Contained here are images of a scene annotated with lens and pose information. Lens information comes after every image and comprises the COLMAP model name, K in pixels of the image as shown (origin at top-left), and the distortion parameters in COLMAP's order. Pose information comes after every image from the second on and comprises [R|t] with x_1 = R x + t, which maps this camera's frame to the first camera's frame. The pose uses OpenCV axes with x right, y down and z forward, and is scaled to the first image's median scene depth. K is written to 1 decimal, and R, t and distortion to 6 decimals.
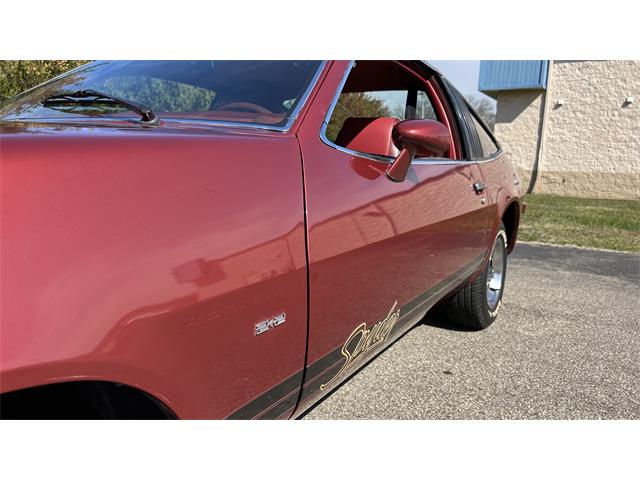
lens RADIAL K [[478.2, 0, 315.6], [0, 478.2, 244.5], [0, 0, 1]] dist [0.036520, -0.051780]
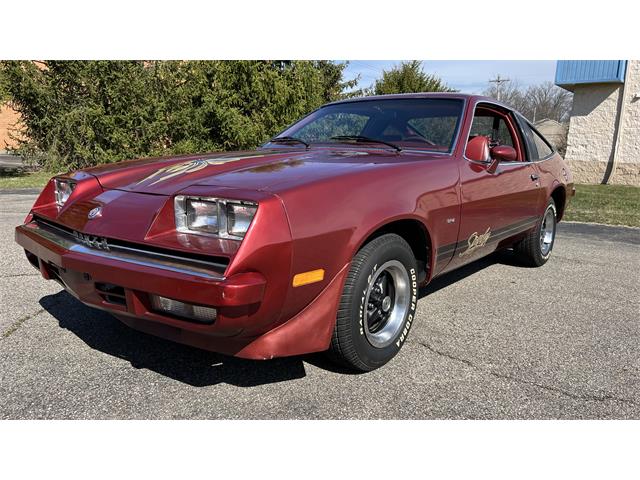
lens RADIAL K [[480.6, 0, 326.8], [0, 480.6, 236.4], [0, 0, 1]] dist [0.049343, -0.050317]
pose [[0.993351, 0.026034, -0.112147, -0.027660], [-0.025315, 0.999649, 0.007837, 0.013589], [0.112312, -0.004946, 0.993661, -0.110778]]
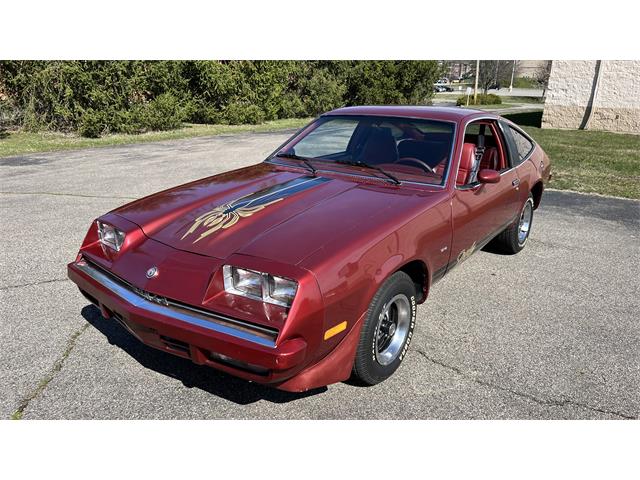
lens RADIAL K [[481.2, 0, 323.0], [0, 481.2, 236.7], [0, 0, 1]] dist [0.047632, -0.048741]
pose [[0.997061, 0.017277, -0.074635, -0.037676], [-0.006649, 0.990078, 0.140363, -0.022040], [0.076320, -0.139455, 0.987283, -0.134976]]
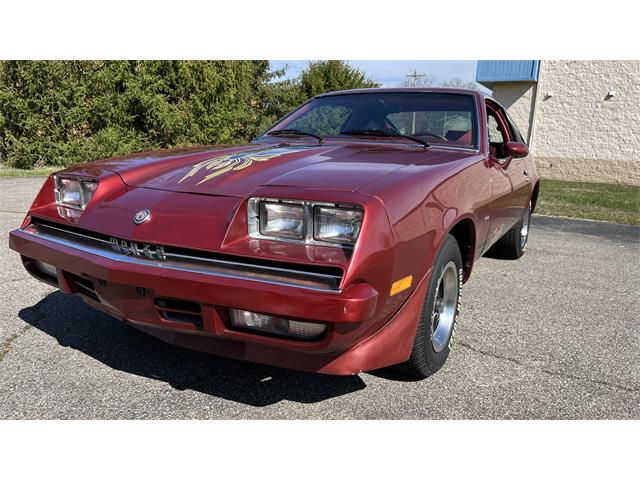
lens RADIAL K [[481.2, 0, 323.0], [0, 481.2, 236.7], [0, 0, 1]] dist [0.047632, -0.048741]
pose [[0.998811, 0.009930, 0.047736, -0.065776], [-0.011077, 0.999655, 0.023820, 0.011480], [-0.047483, -0.024321, 0.998576, -0.103362]]
